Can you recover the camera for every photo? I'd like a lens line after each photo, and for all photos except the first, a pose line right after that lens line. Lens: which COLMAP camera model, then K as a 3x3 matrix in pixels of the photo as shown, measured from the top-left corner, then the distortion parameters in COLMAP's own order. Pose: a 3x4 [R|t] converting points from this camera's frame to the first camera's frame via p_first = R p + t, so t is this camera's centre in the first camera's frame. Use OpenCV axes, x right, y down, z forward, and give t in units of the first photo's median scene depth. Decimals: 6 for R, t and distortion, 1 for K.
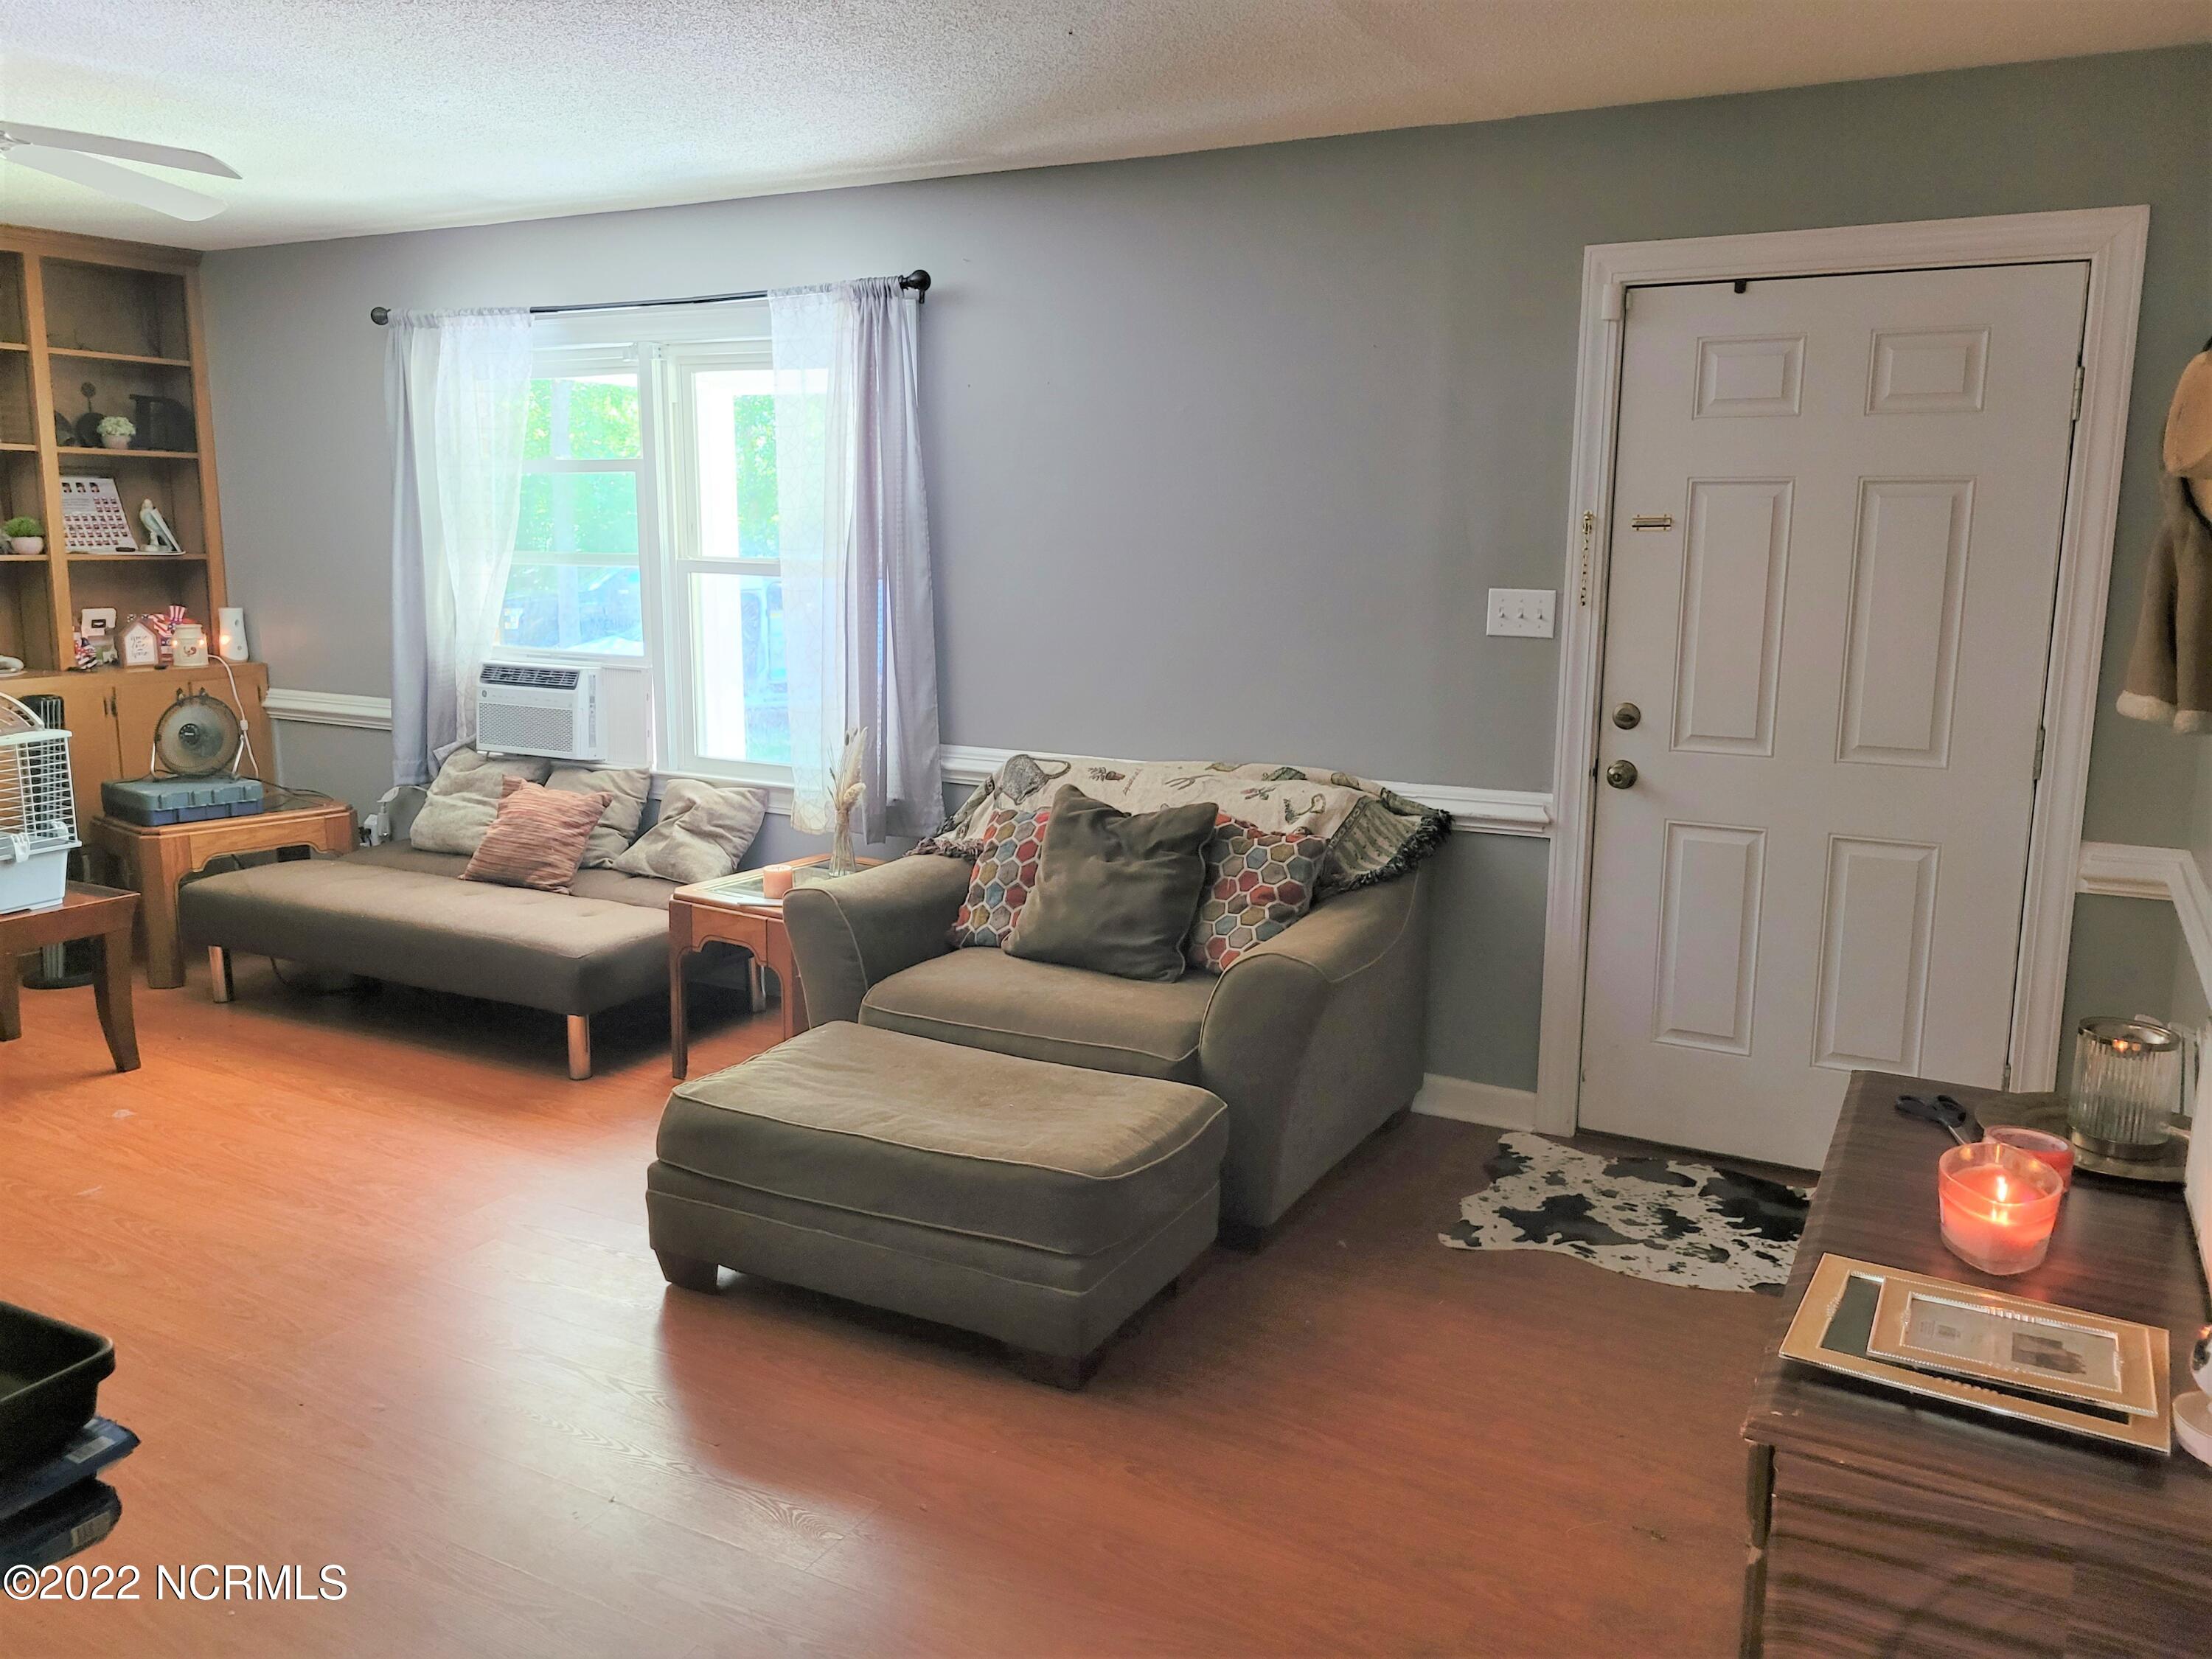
lens RADIAL K [[1682.1, 0, 1117.1], [0, 1682.1, 807.1], [0, 0, 1]] dist [0.049714, -0.047885]
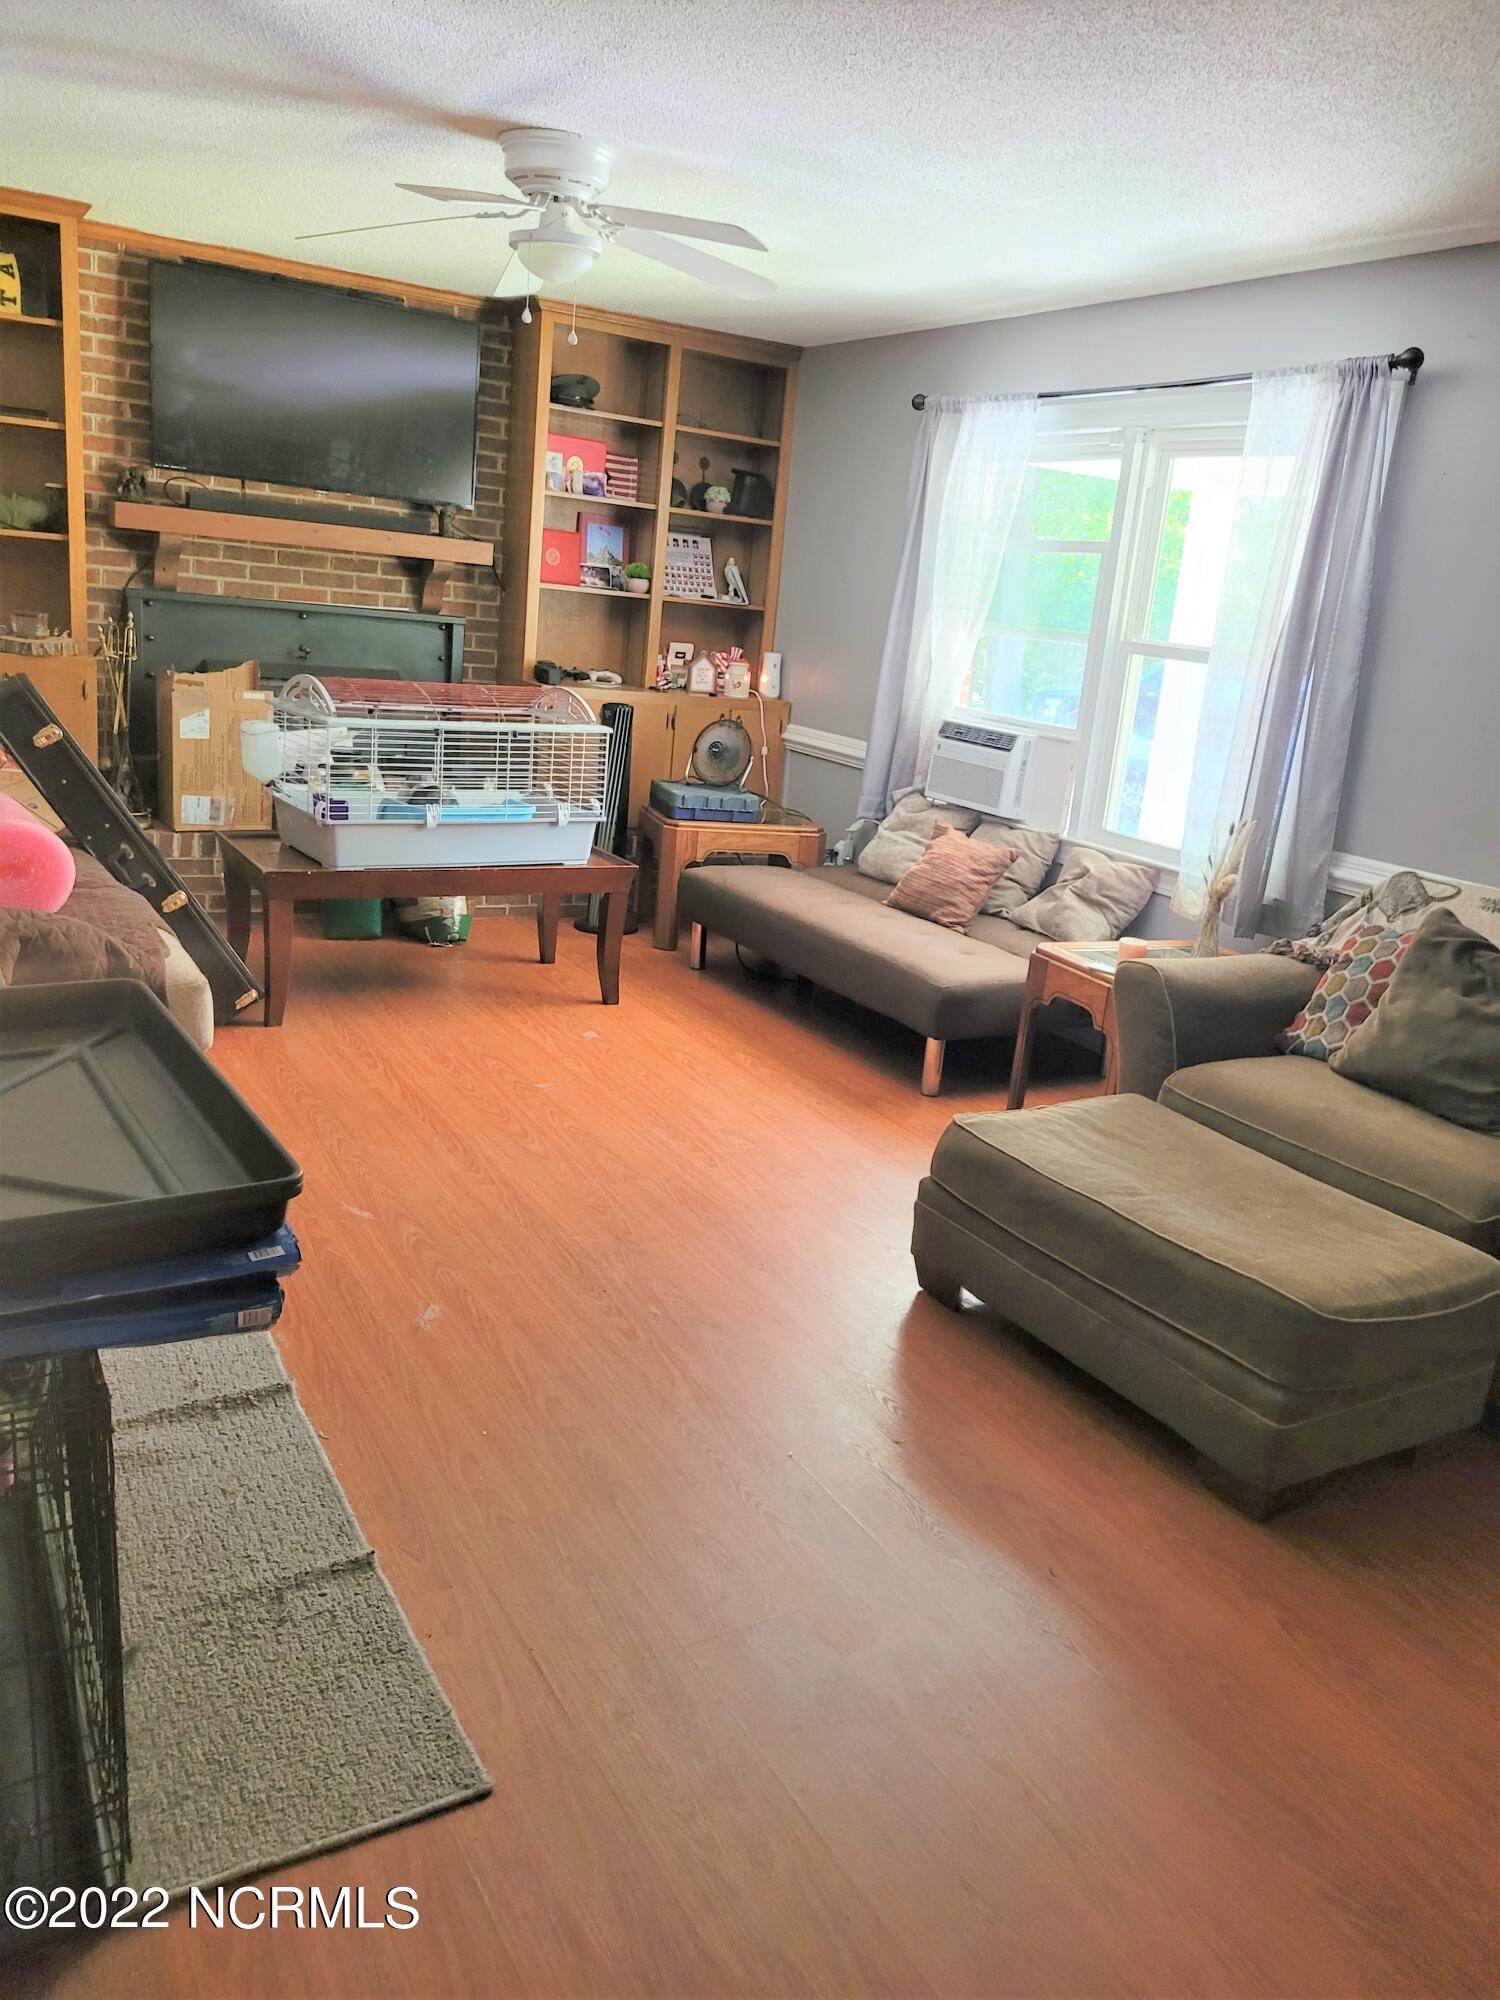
lens RADIAL K [[1520.9, 0, 783.3], [0, 1520.9, 991.4], [0, 0, 1]] dist [0.049714, -0.047885]
pose [[0.857464, 0.201821, -0.473312, 0.060248], [-0.173606, 0.979403, 0.103110, 0.006863], [0.484373, -0.006243, 0.874839, 0.075629]]
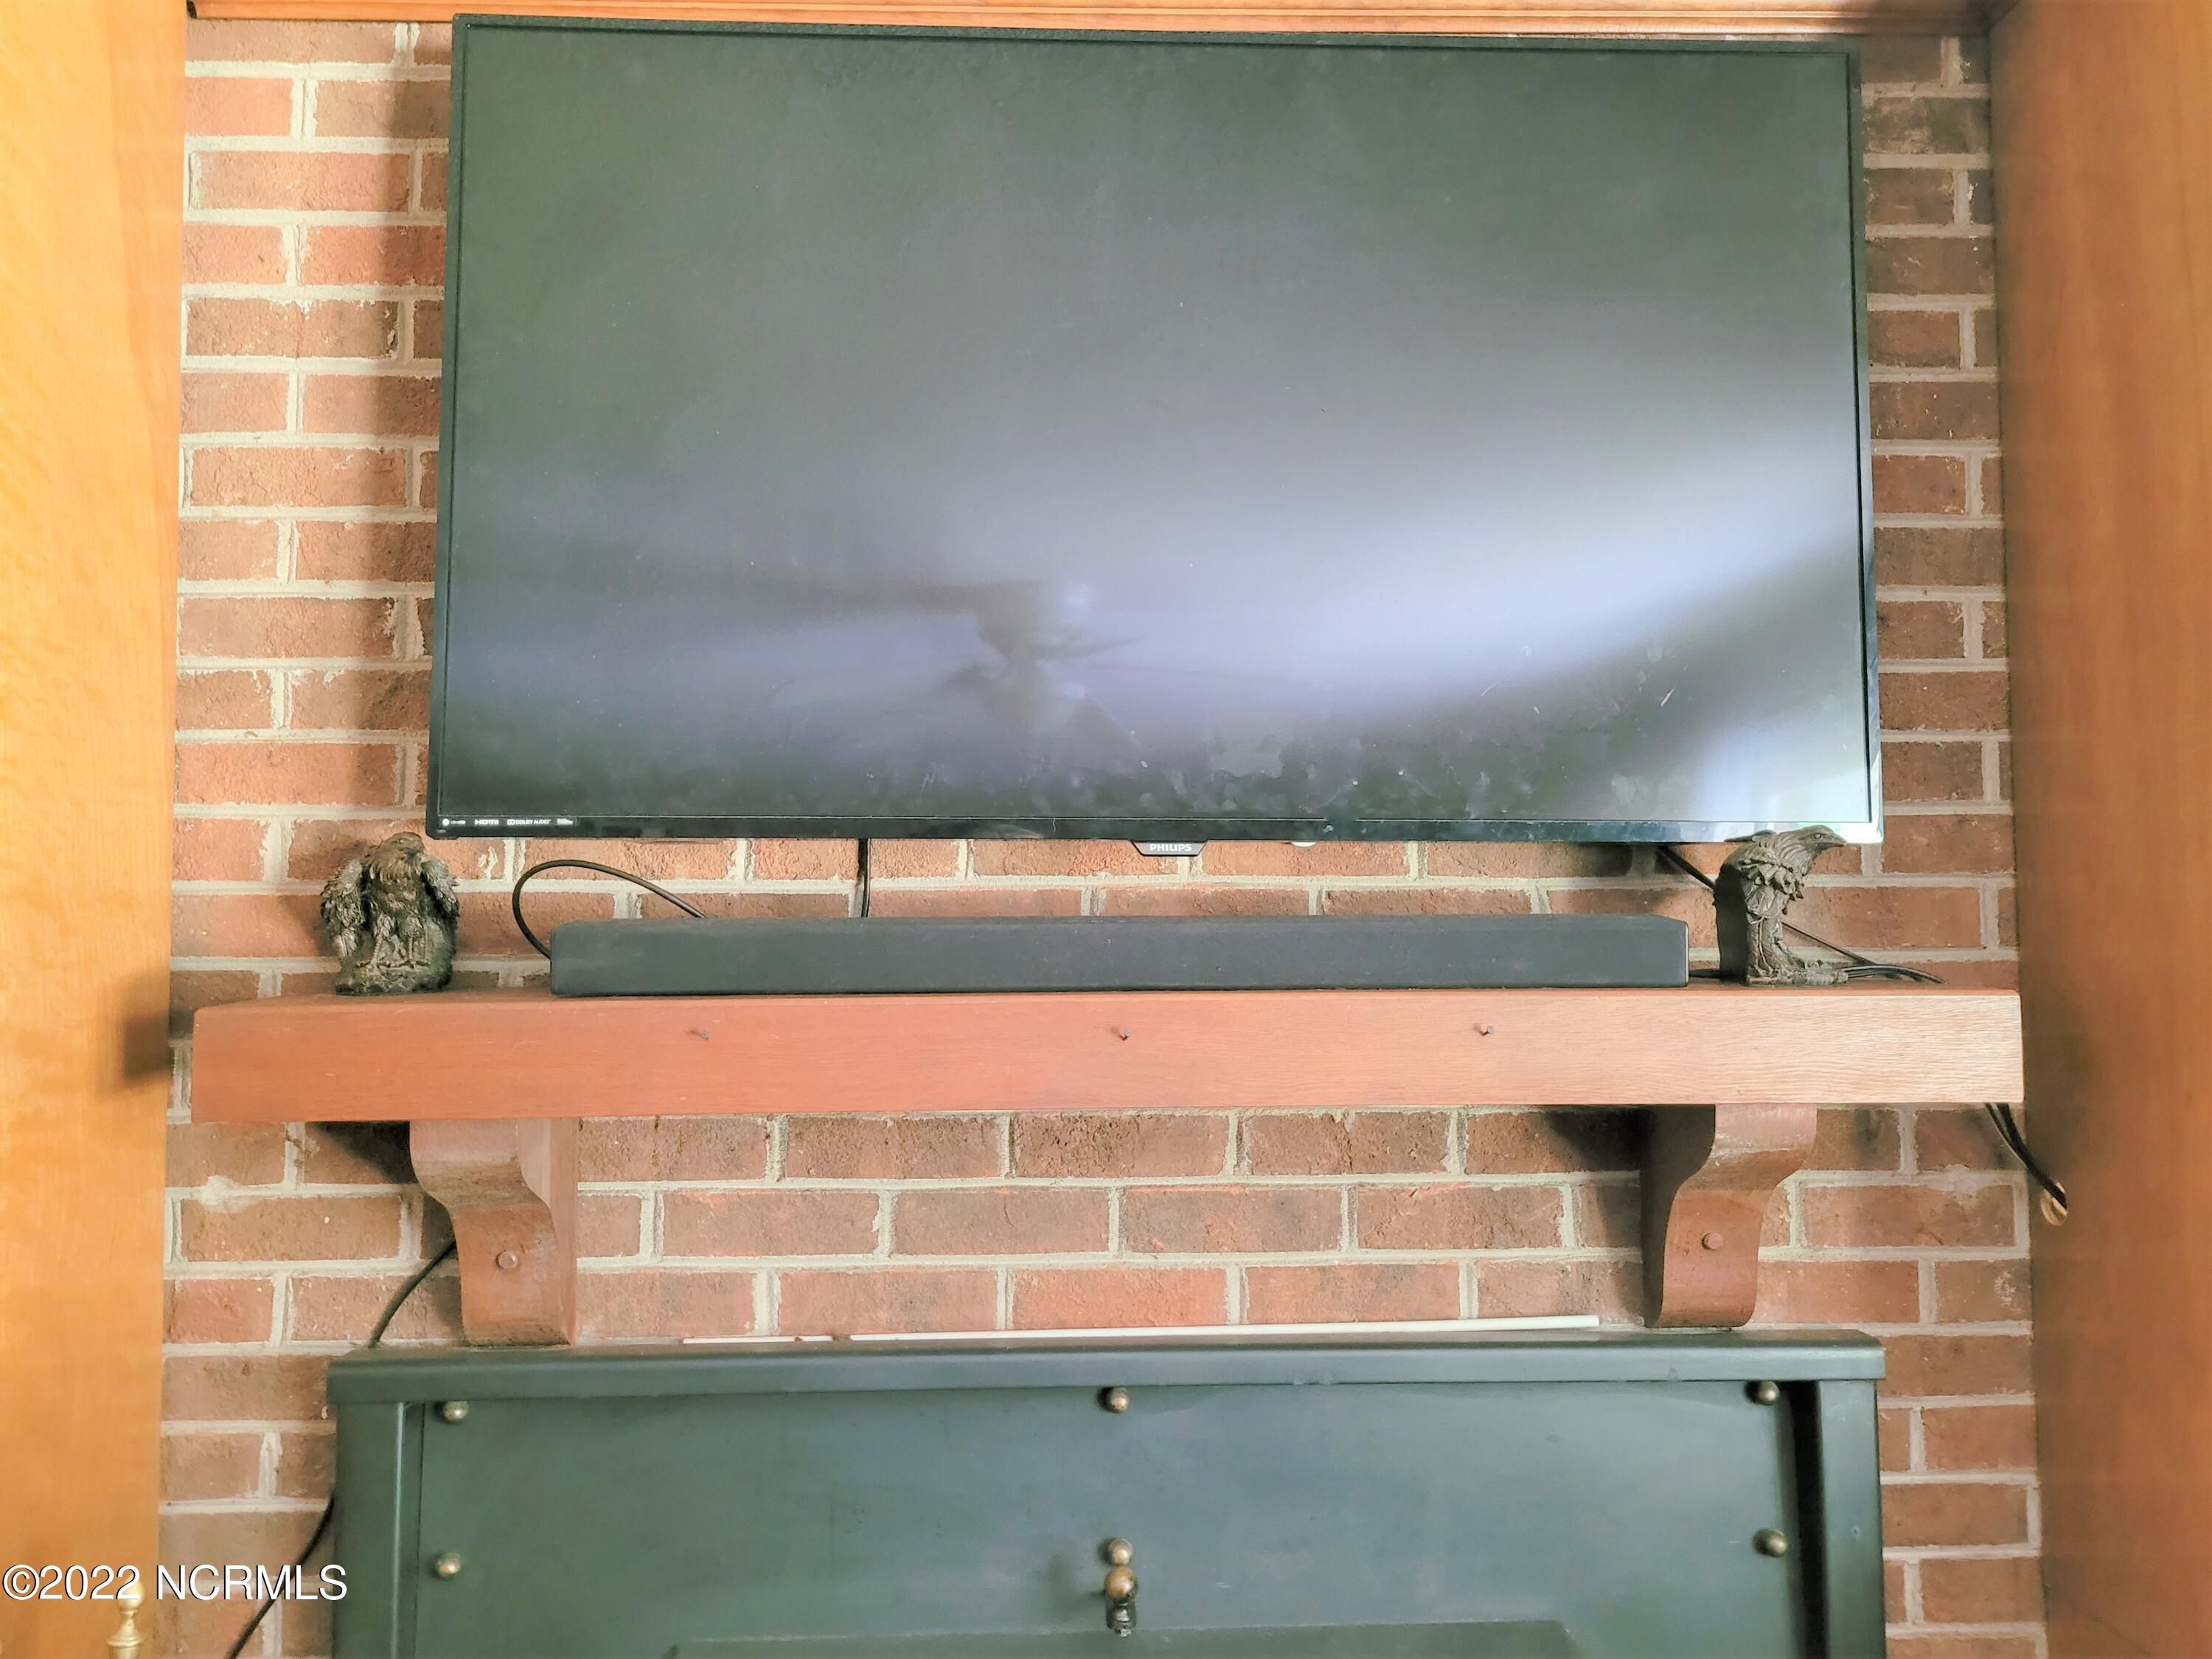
lens RADIAL K [[1682.1, 0, 1106.4], [0, 1682.1, 797.1], [0, 0, 1]] dist [0.049714, -0.047885]
pose [[0.512114, -0.069637, -0.856090, -0.701982], [-0.135037, 0.977785, -0.160315, -0.160853], [0.848236, 0.197704, 0.491334, 0.847928]]
